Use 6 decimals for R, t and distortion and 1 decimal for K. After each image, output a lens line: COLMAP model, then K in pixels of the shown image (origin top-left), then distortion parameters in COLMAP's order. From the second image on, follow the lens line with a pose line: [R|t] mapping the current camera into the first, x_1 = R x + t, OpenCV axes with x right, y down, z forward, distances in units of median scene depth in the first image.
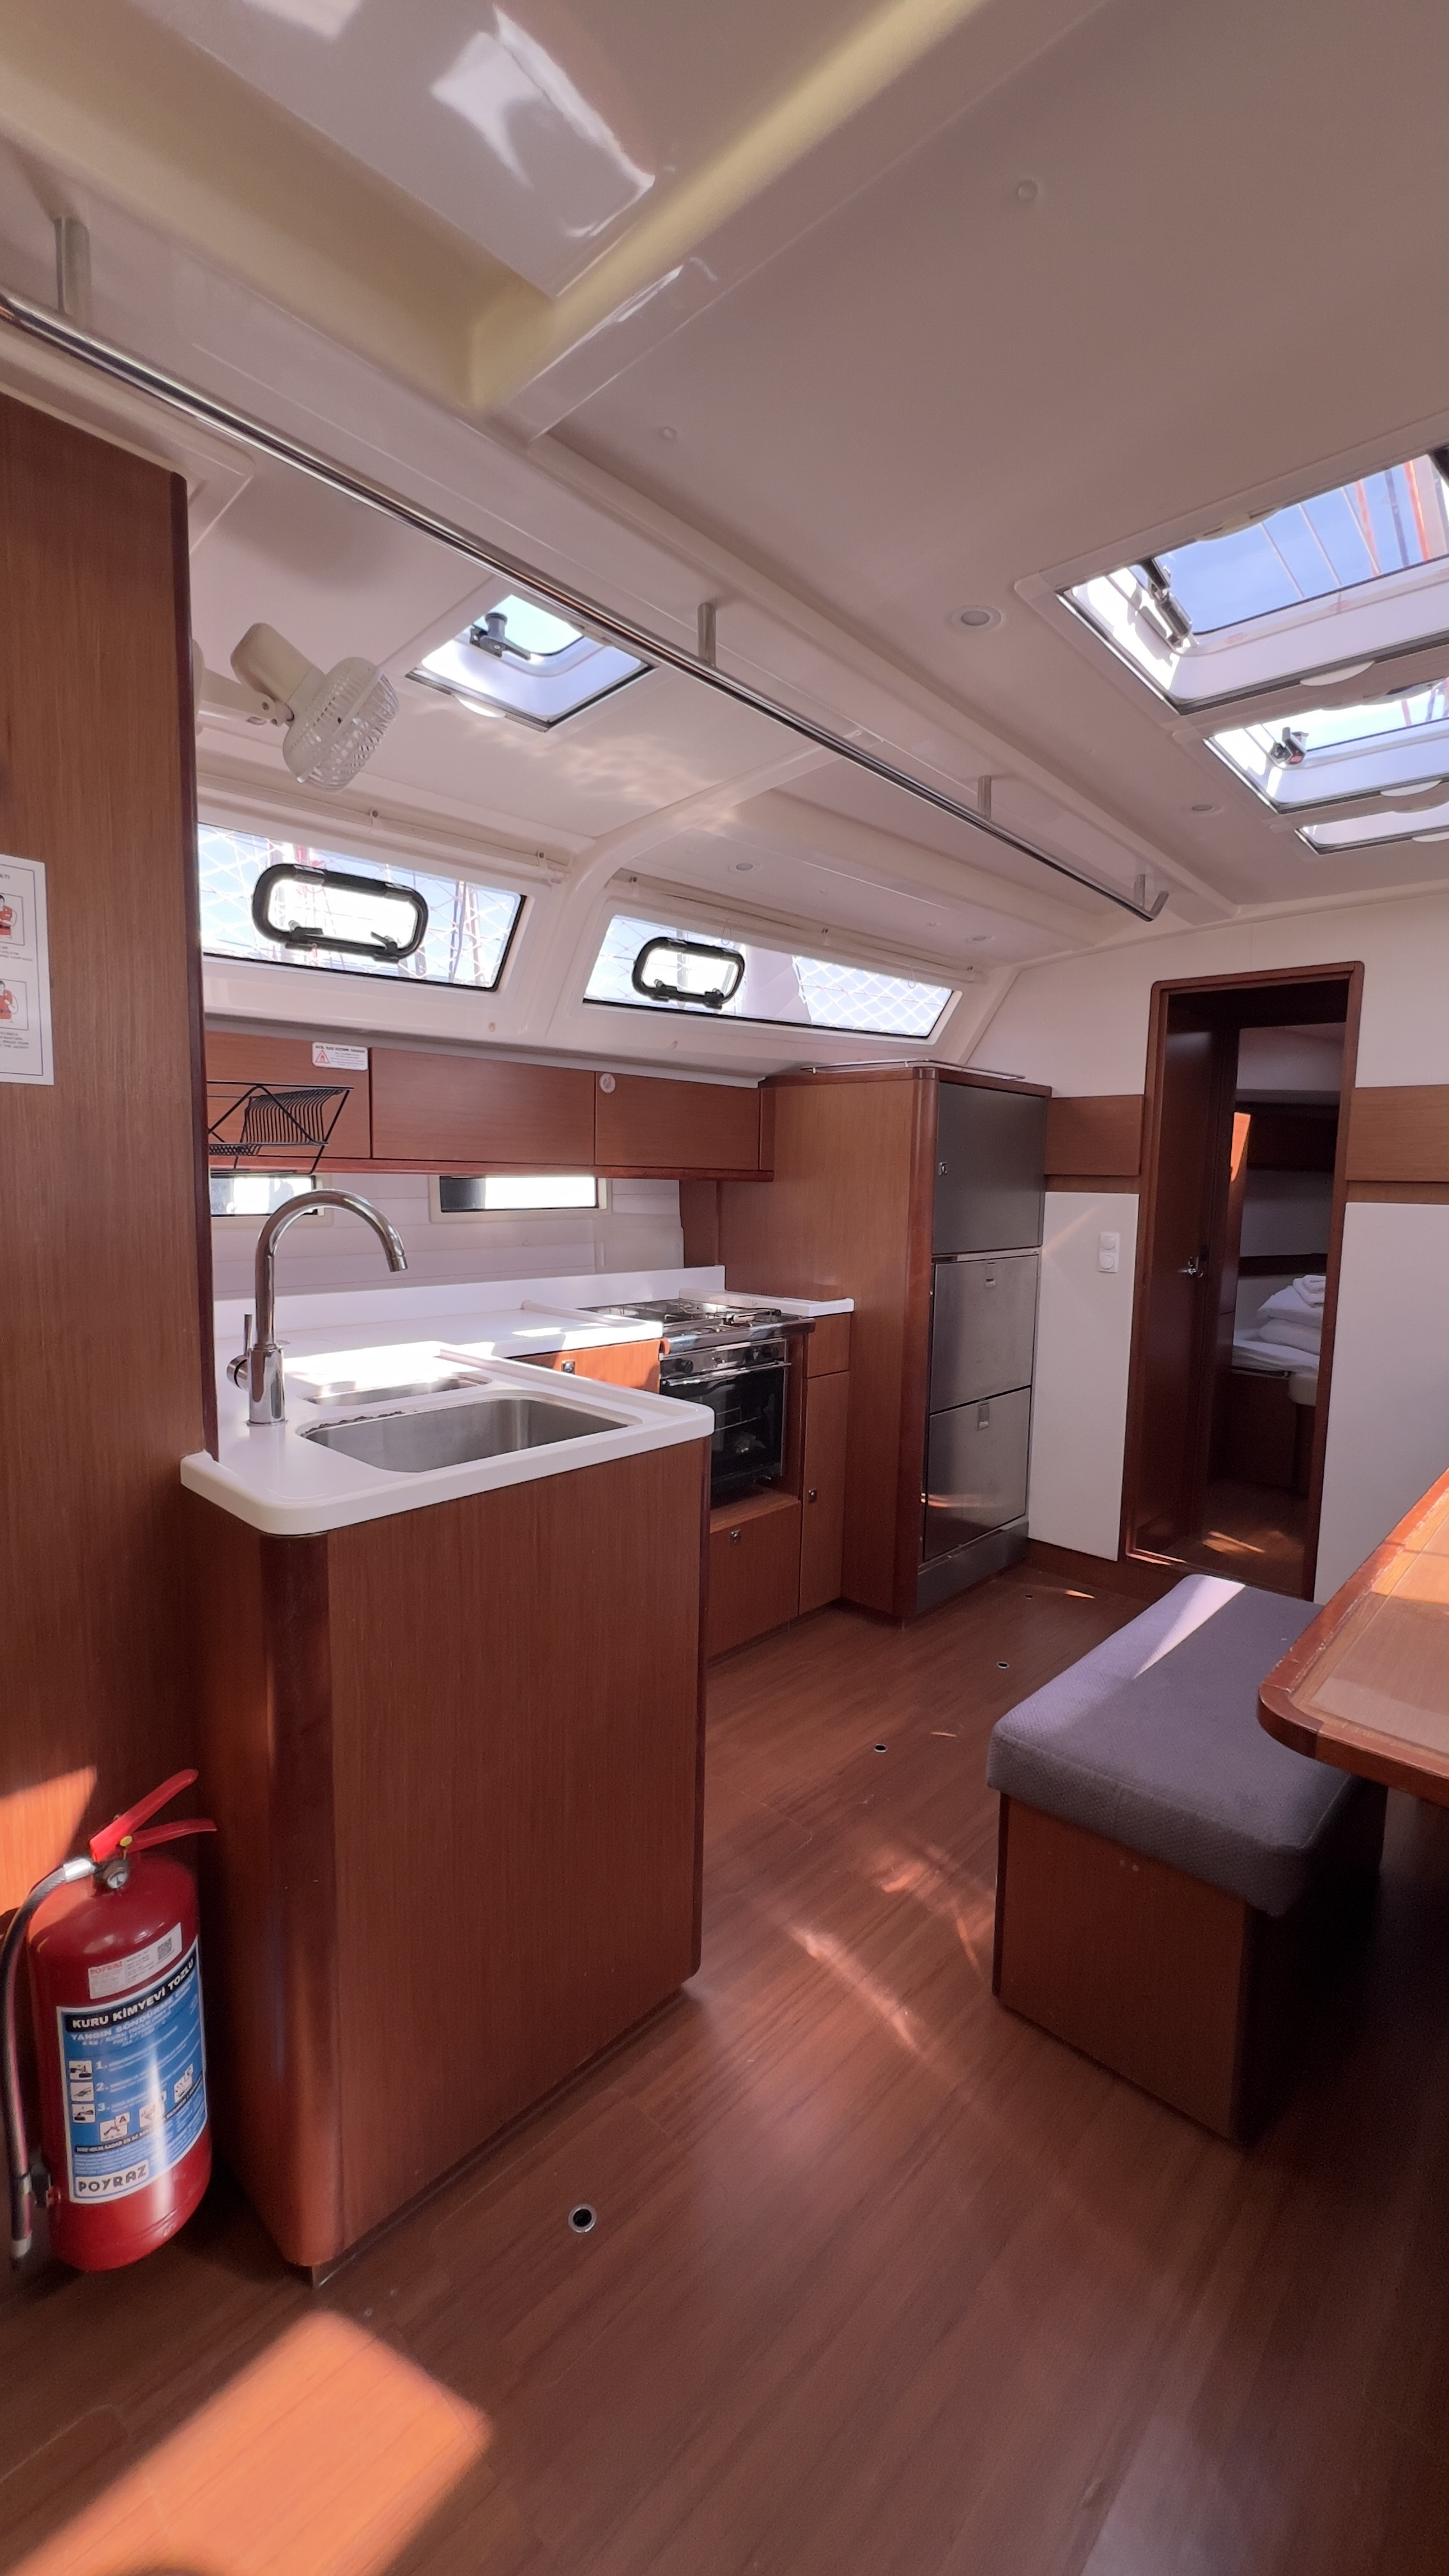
lens RADIAL K [[1028.7, 0, 724.1], [0, 1028.7, 1279.4], [0, 0, 1]] dist [-0.004275, 0.001318]
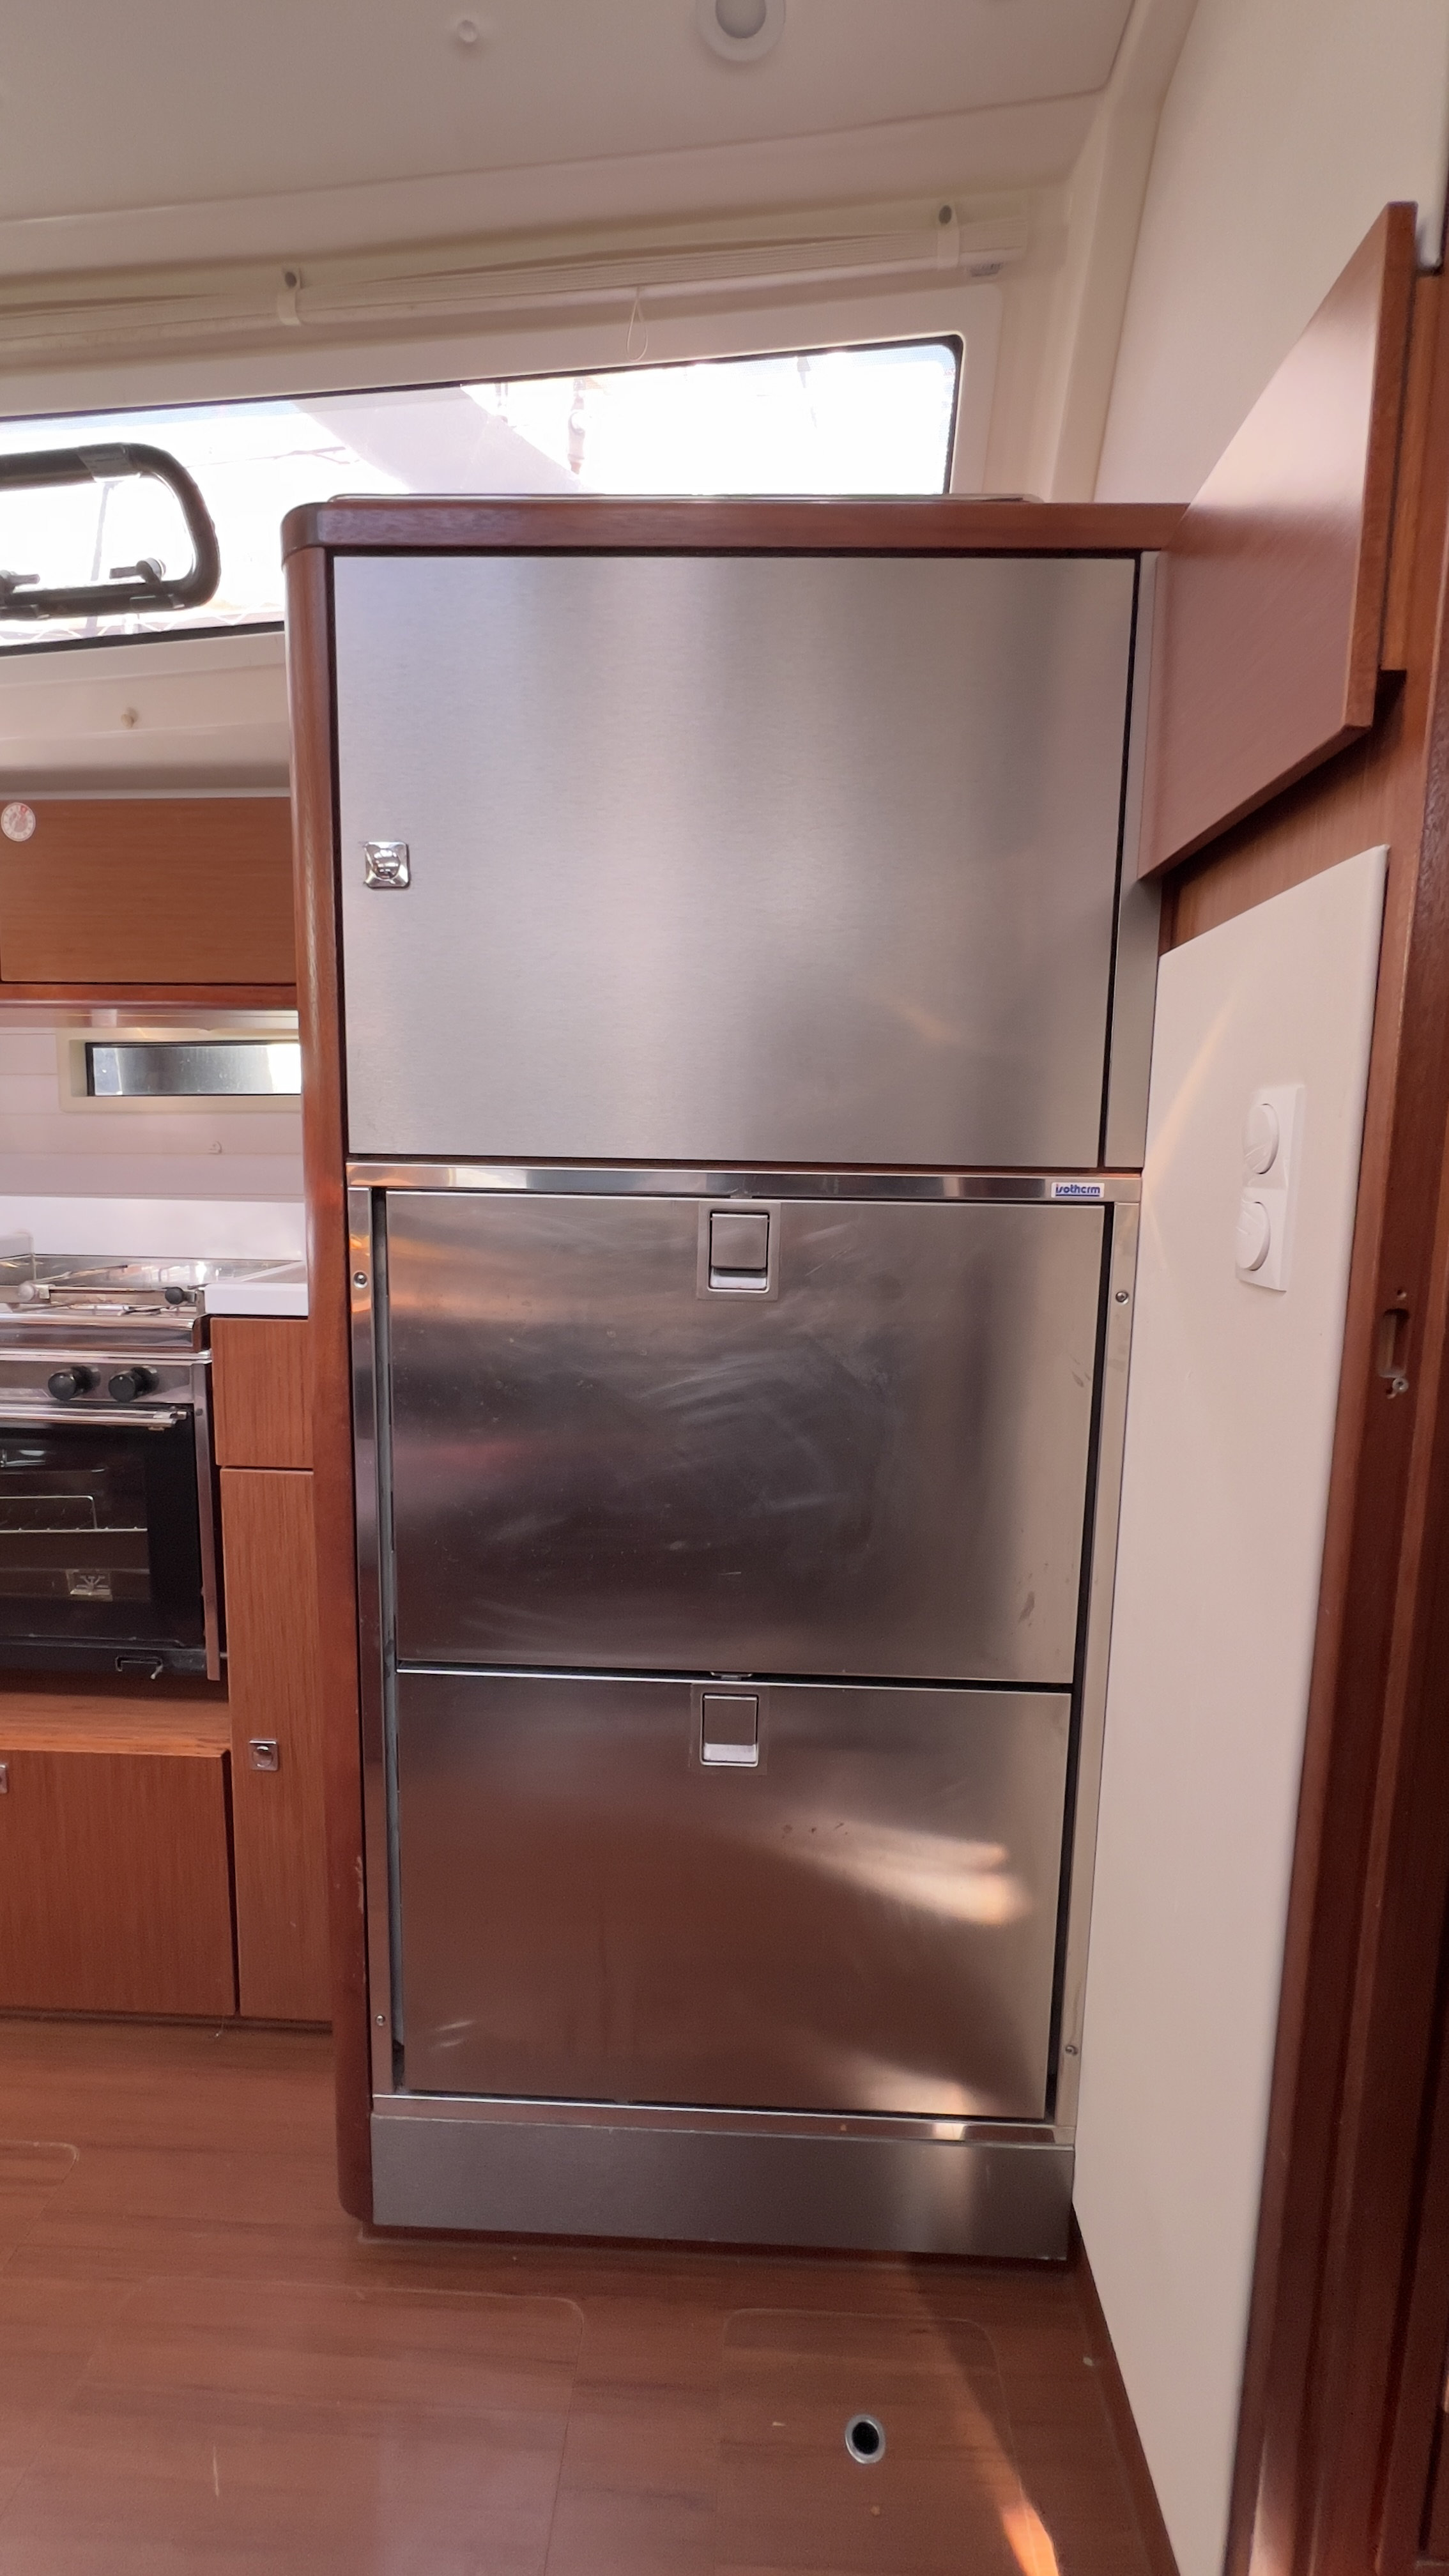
lens RADIAL K [[1038.6, 0, 715.3], [0, 1038.6, 1281.3], [0, 0, 1]] dist [-0.003167, 0.001374]
pose [[0.658115, 0.085966, -0.747993, 0.536158], [-0.081135, 0.995773, 0.043058, -0.009873], [0.748533, 0.032351, 0.662308, 0.924477]]
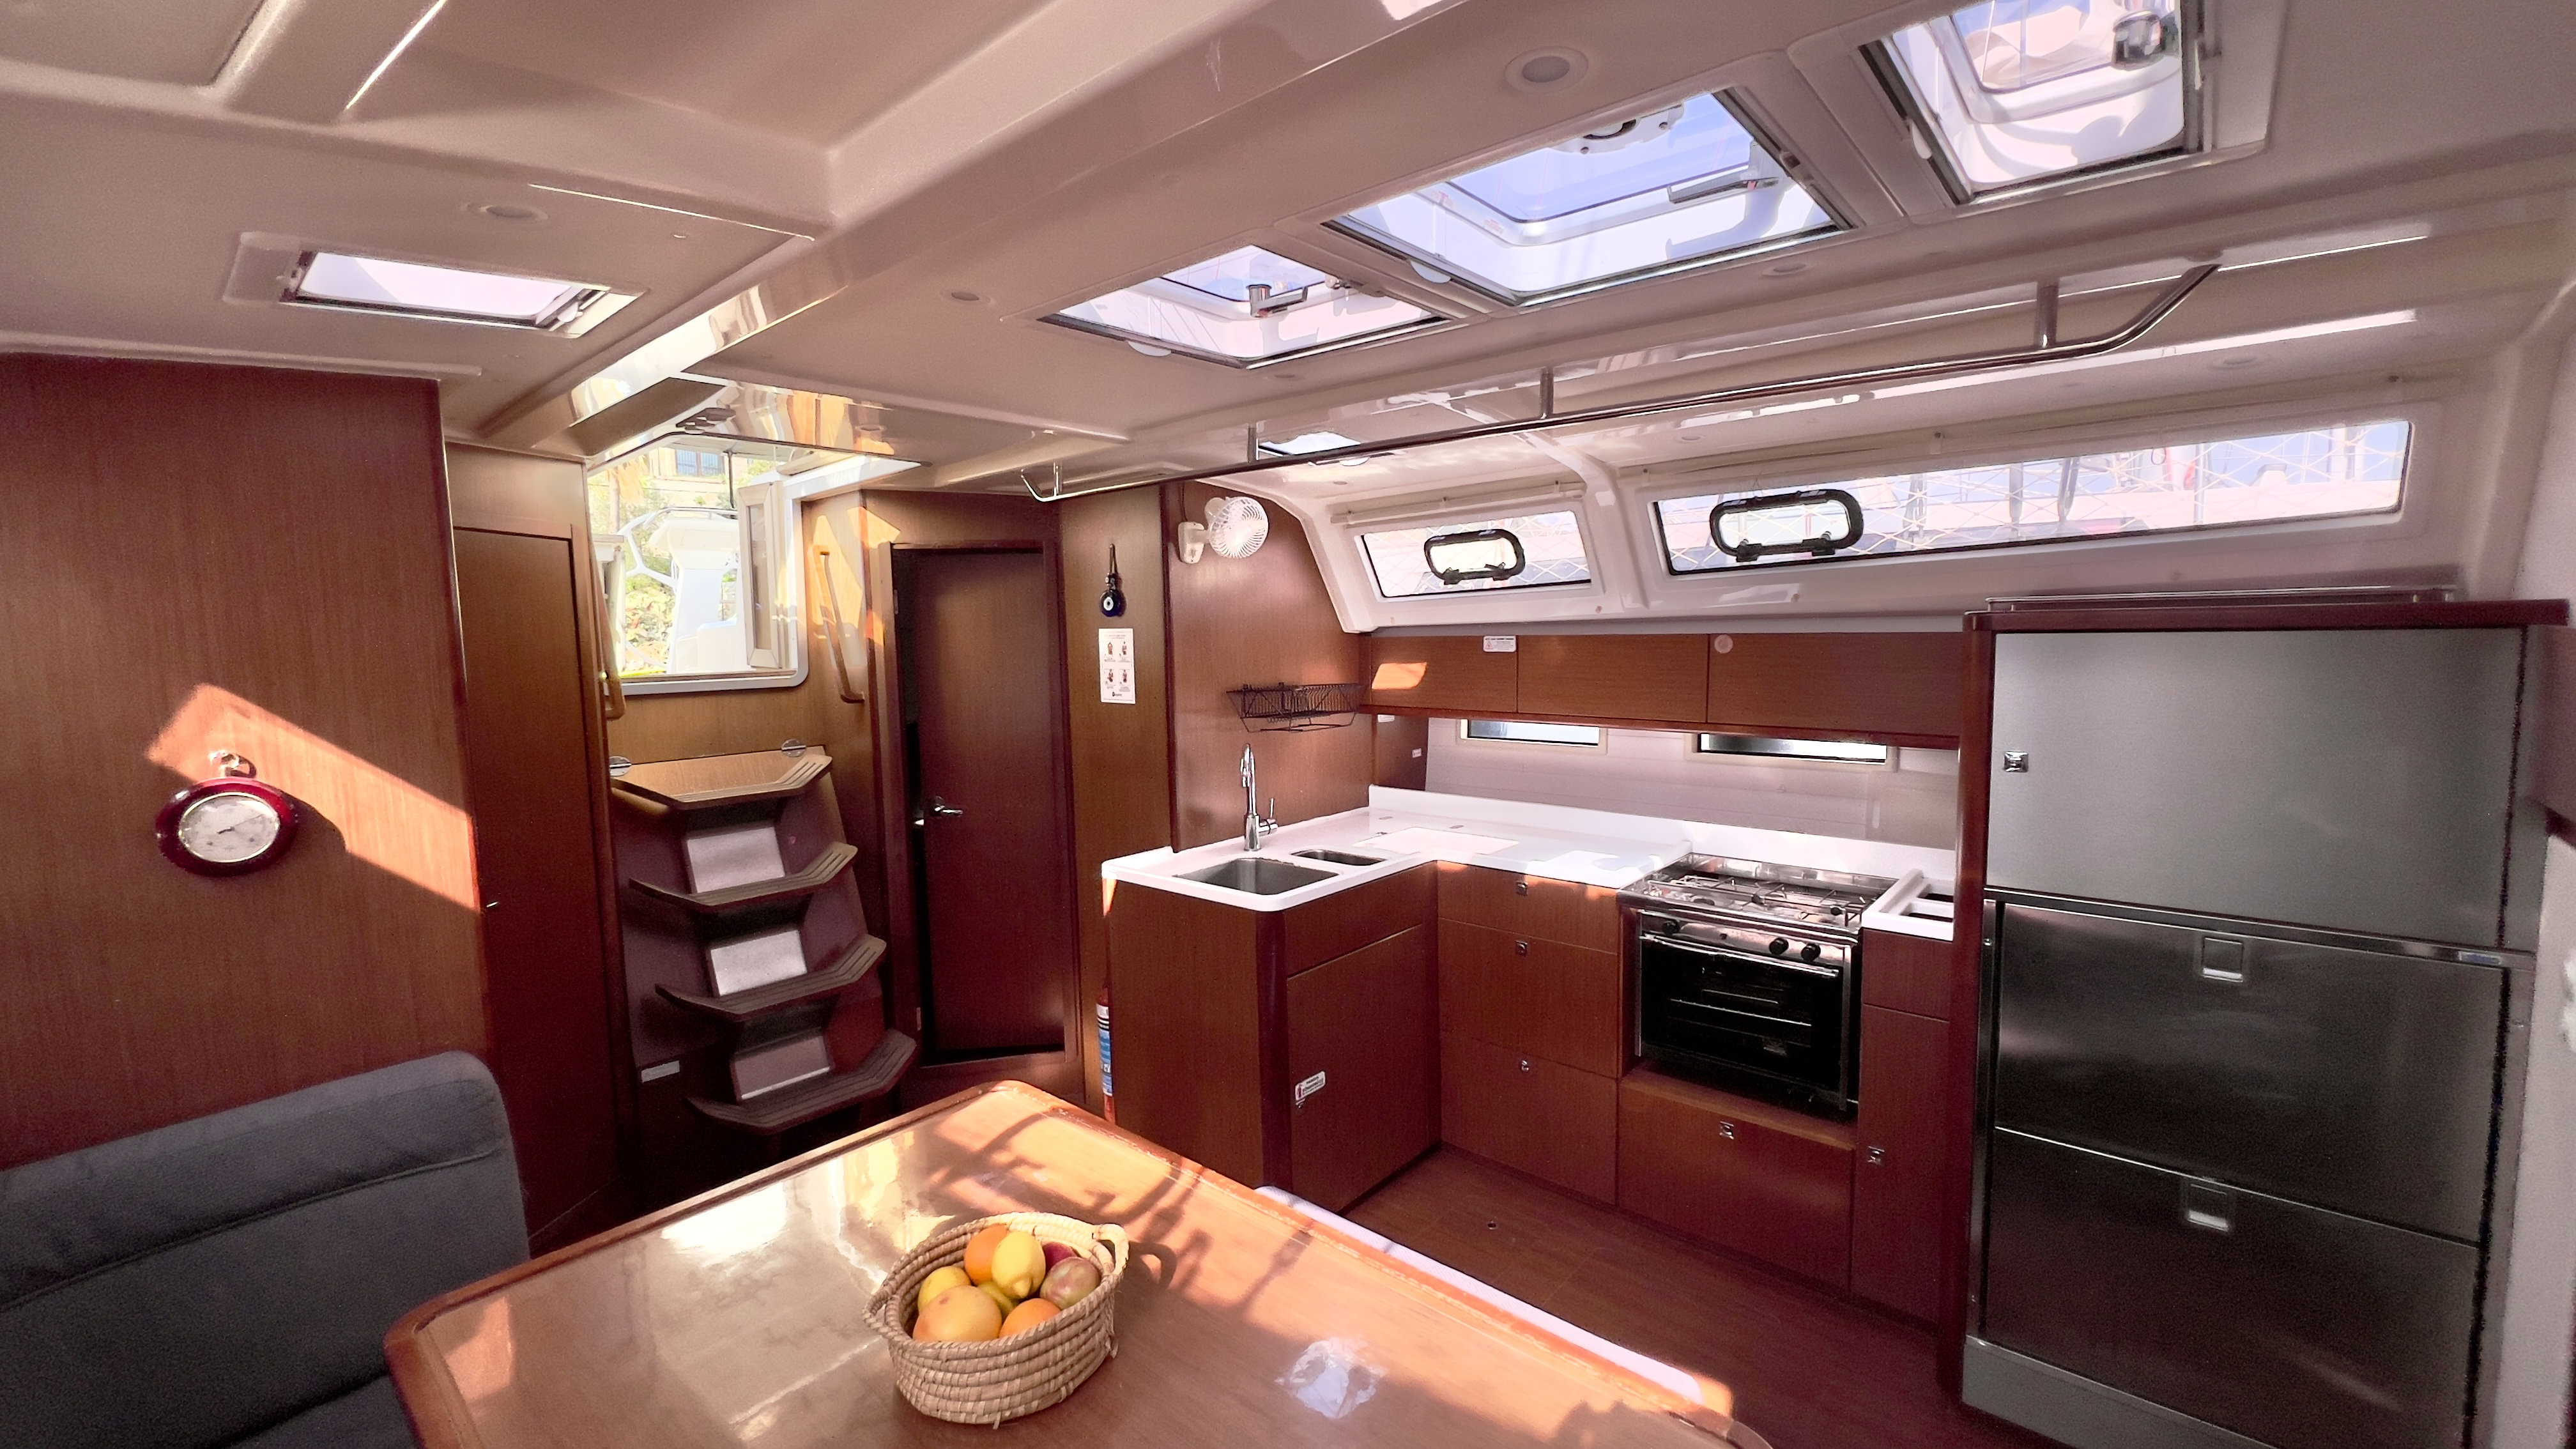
lens RADIAL K [[1028.7, 0, 1282.4], [0, 1028.7, 720.7], [0, 0, 1]] dist [-0.004275, 0.001318]
pose [[0.028529, 0.066347, -0.997389, 0.901660], [-0.080288, 0.994723, 0.063873, -0.145392], [0.996363, 0.078256, 0.033705, 0.534760]]
